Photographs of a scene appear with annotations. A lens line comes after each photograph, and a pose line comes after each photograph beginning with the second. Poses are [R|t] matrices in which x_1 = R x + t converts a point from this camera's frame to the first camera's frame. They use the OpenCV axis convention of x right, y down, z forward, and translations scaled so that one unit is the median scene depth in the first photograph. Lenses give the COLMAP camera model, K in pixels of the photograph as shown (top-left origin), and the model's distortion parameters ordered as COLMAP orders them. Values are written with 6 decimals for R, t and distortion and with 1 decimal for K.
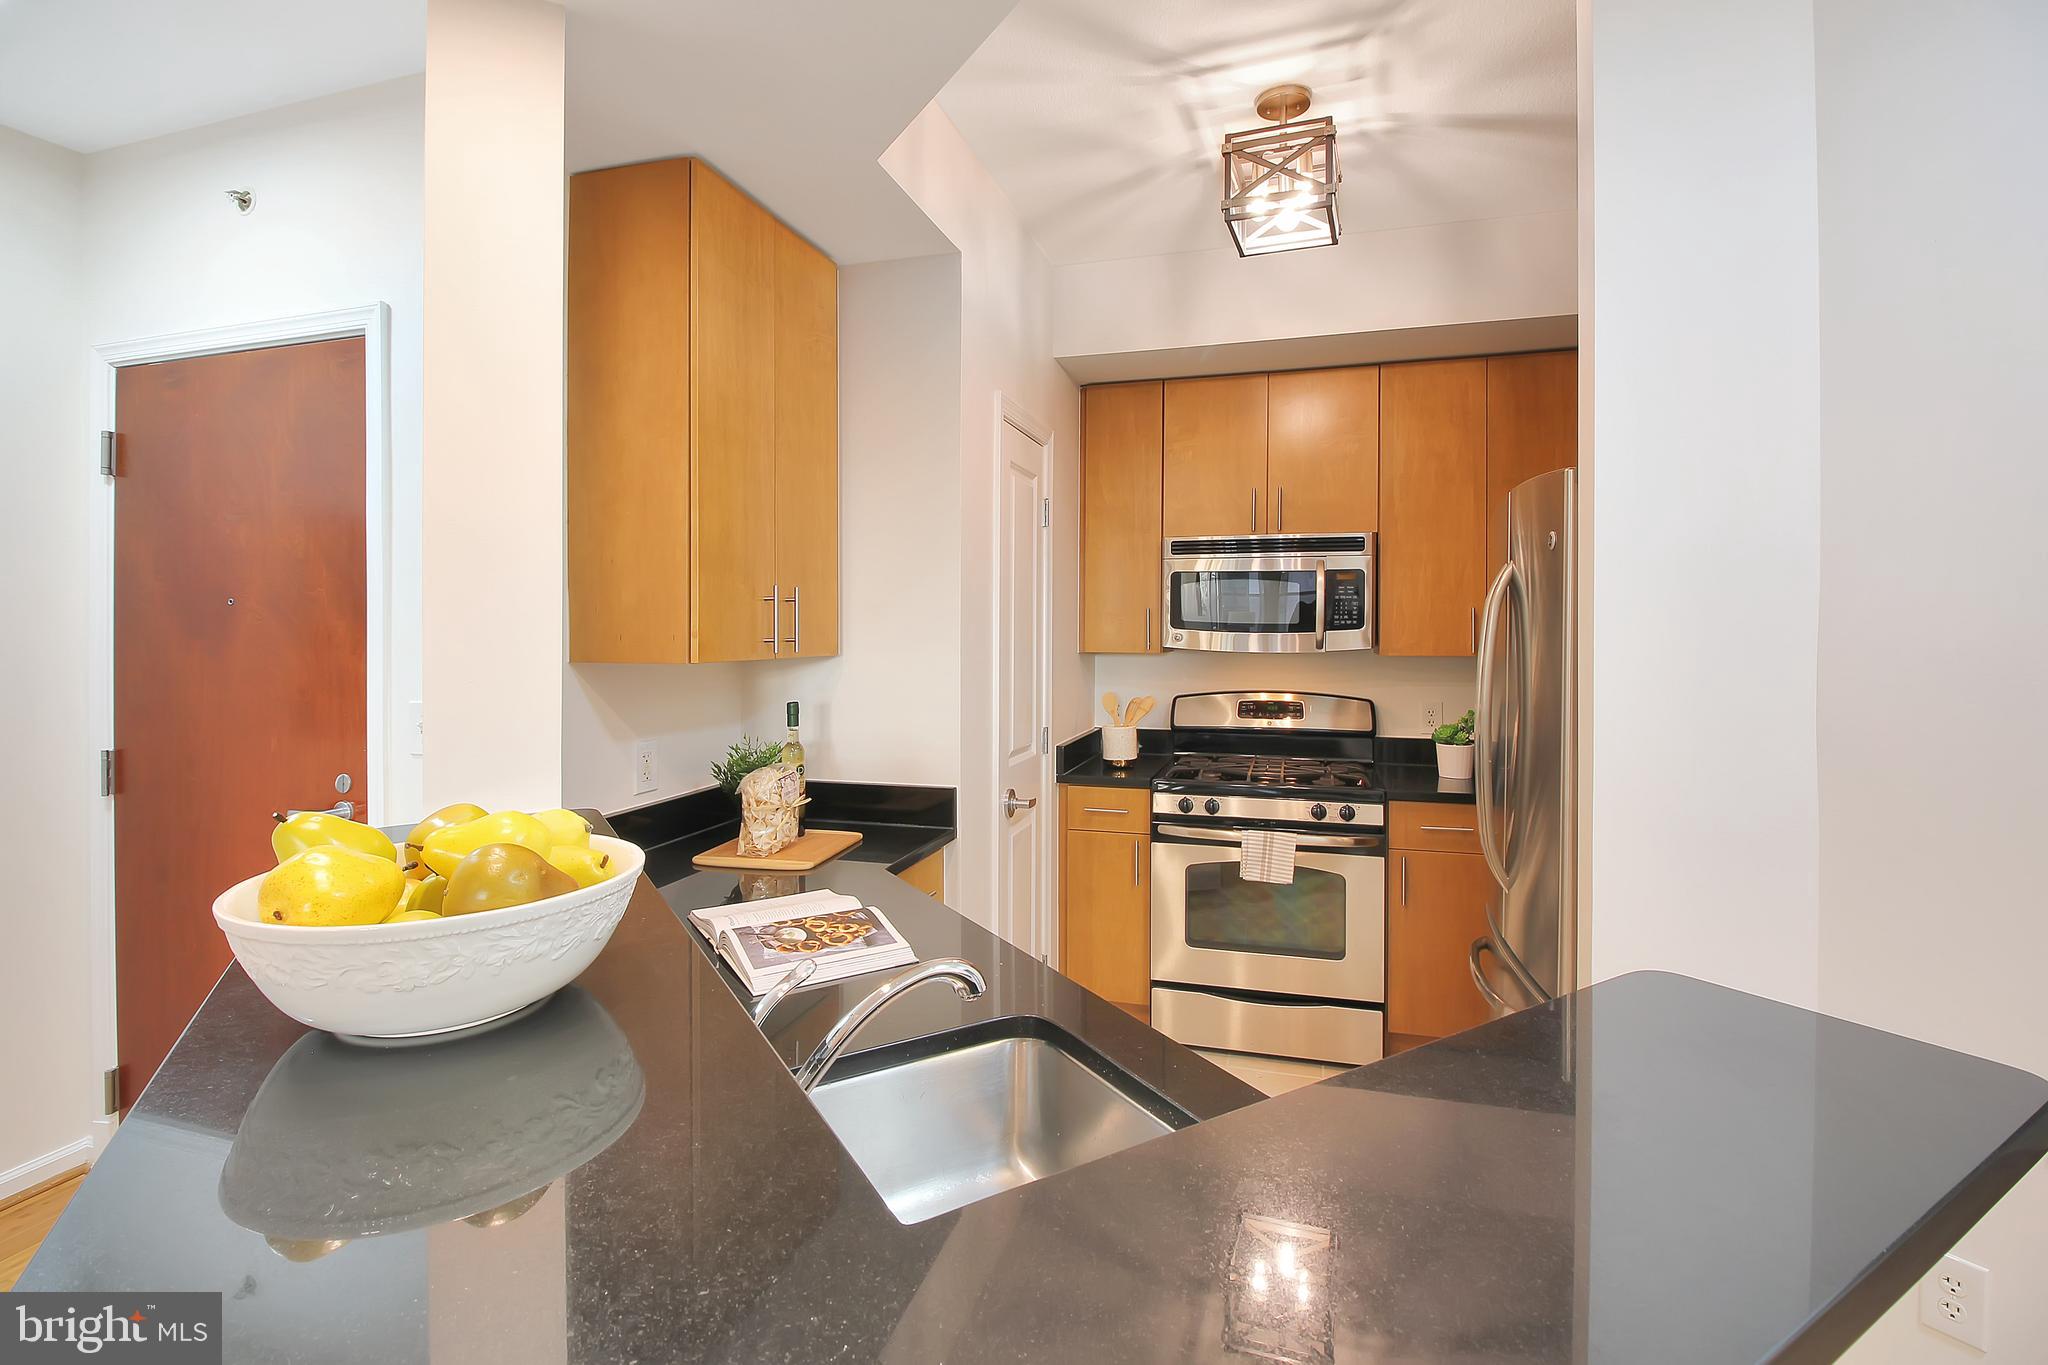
lens RADIAL K [[981.4, 0, 1022.6], [0, 981.4, 632.3], [0, 0, 1]] dist [-0.001883, -0.000300]
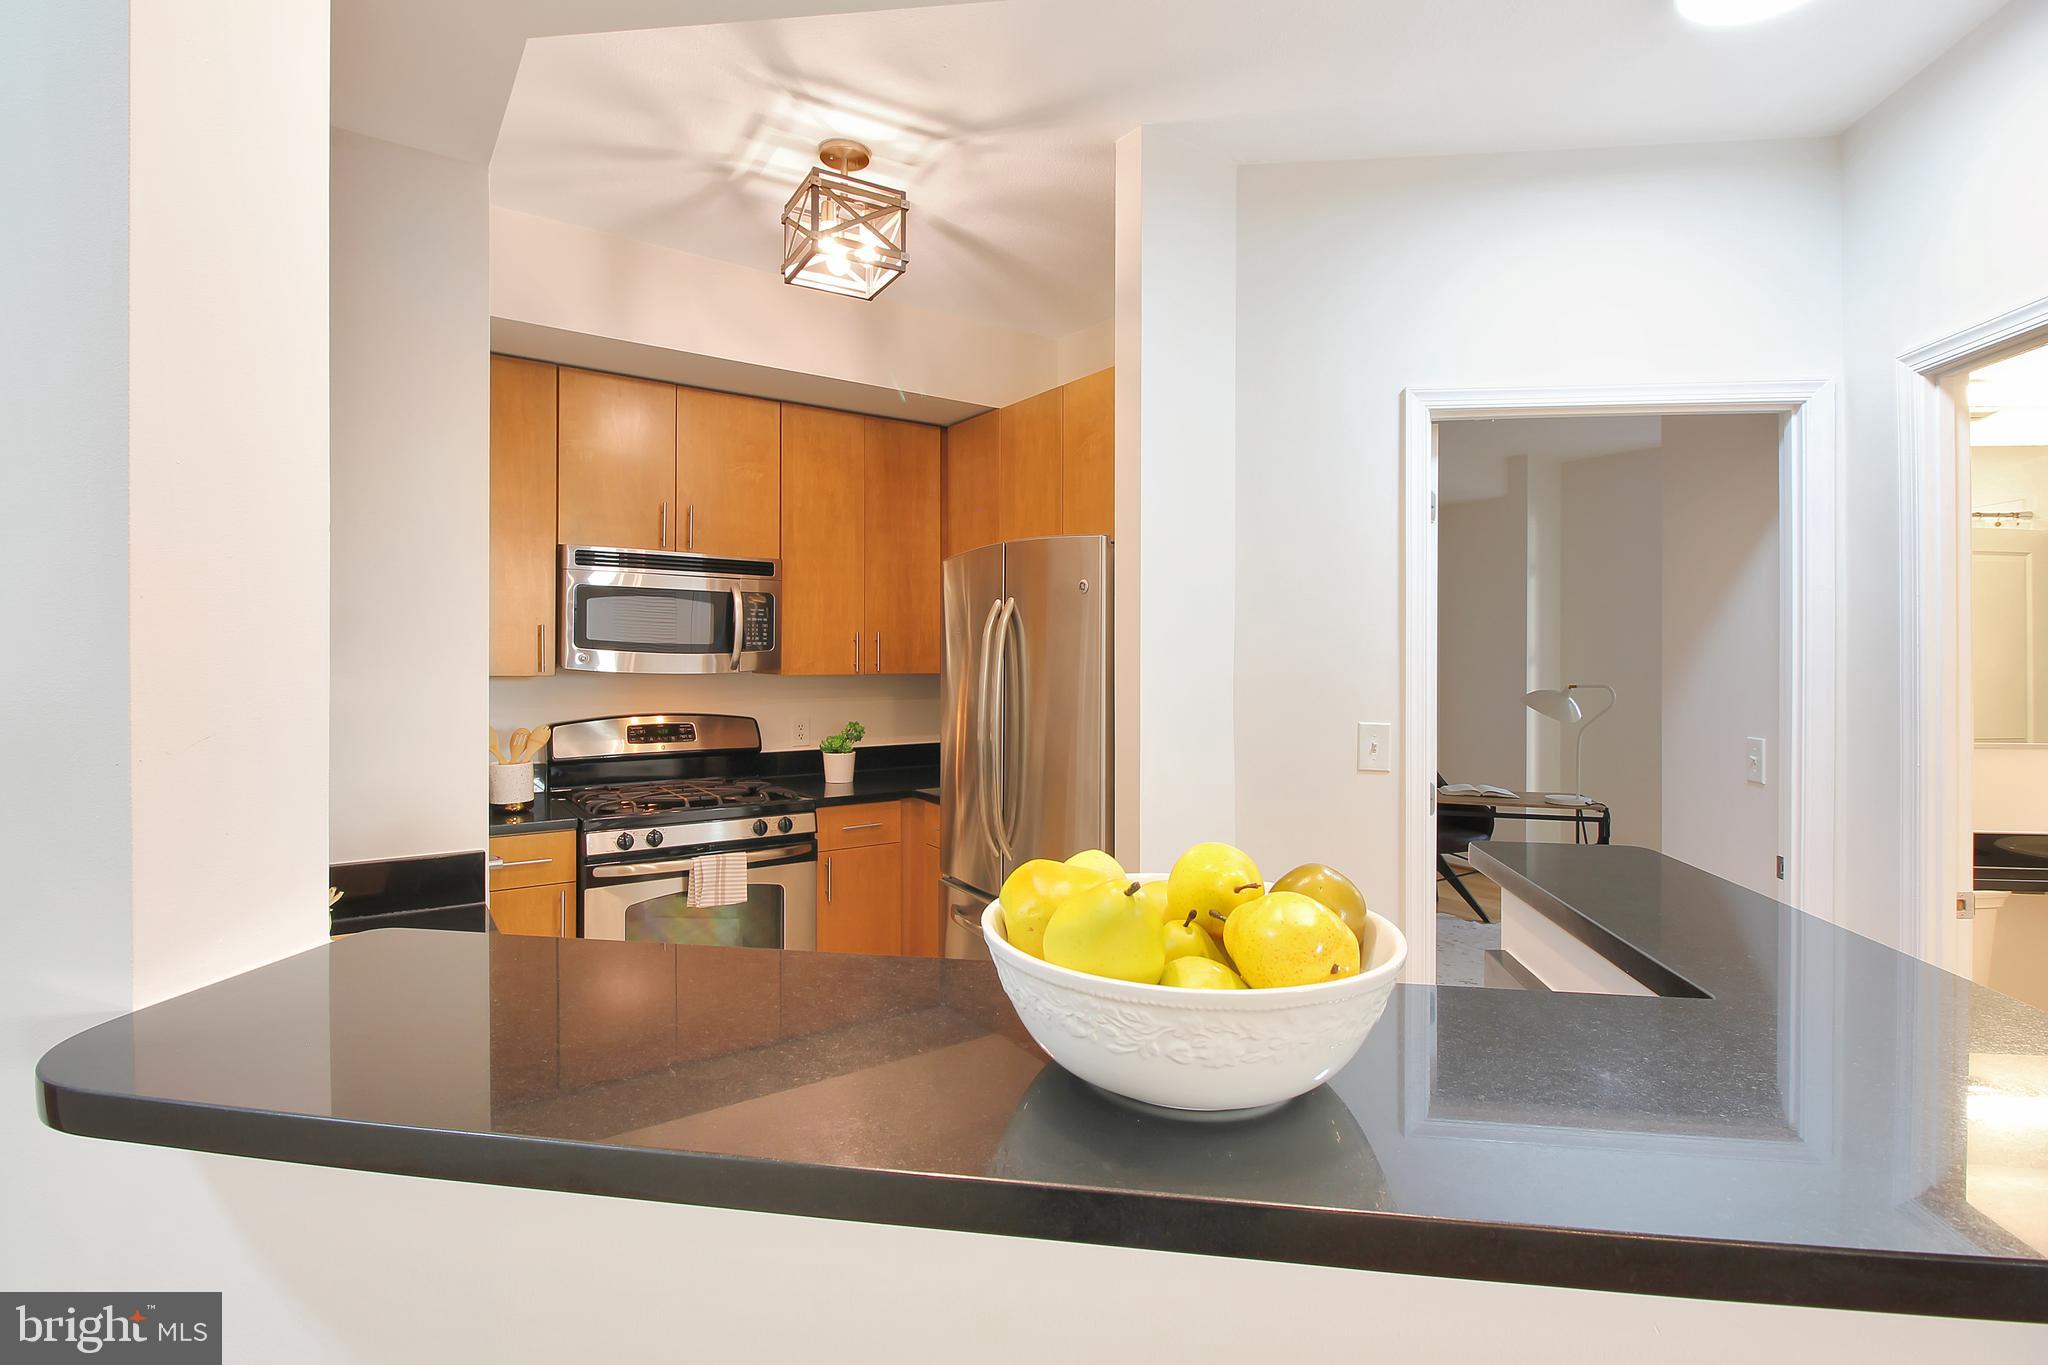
lens RADIAL K [[1000.6, 0, 1028.3], [0, 1000.6, 656.2], [0, 0, 1]] dist [0.000219, -0.000020]
pose [[0.603821, 0.000926, 0.797120, -0.349144], [-0.004376, 0.999988, 0.002153, -0.000479], [-0.797108, -0.004788, 0.603817, 0.135487]]
